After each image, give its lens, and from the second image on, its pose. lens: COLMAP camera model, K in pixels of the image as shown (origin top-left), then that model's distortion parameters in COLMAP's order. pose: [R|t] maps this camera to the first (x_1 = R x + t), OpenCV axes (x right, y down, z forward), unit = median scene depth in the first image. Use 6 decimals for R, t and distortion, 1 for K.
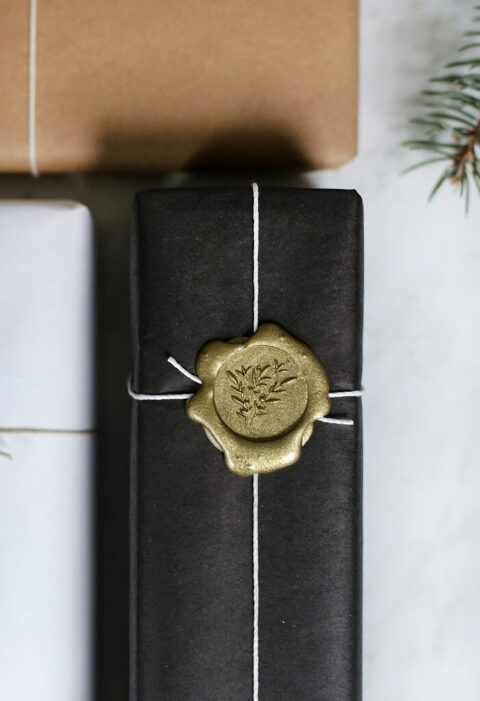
lens RADIAL K [[1033.1, 0, 240.0], [0, 1033.1, 350.5], [0, 0, 1]] dist [-0.003466, -0.026460]
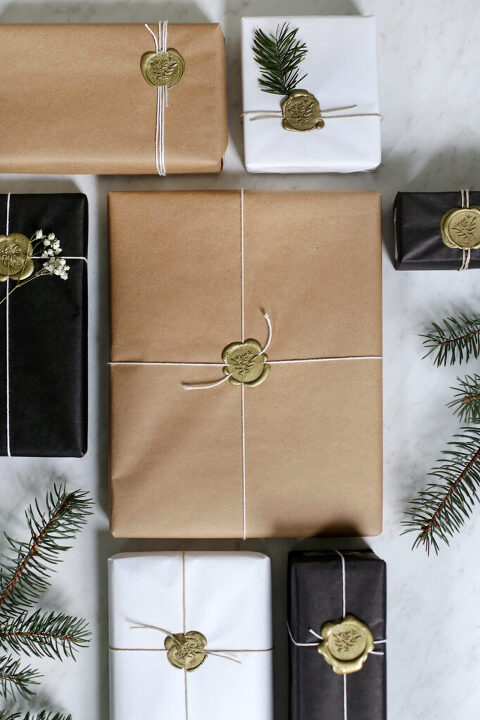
lens RADIAL K [[1029.0, 0, 240.0], [0, 1029.0, 360.0], [0, 0, 1]] dist [-0.025261, -0.045639]
pose [[0.999468, -0.016483, 0.028142, -0.297253], [0.014819, 0.998186, 0.058347, -0.792040], [-0.029053, -0.057899, 0.997900, -1.439983]]
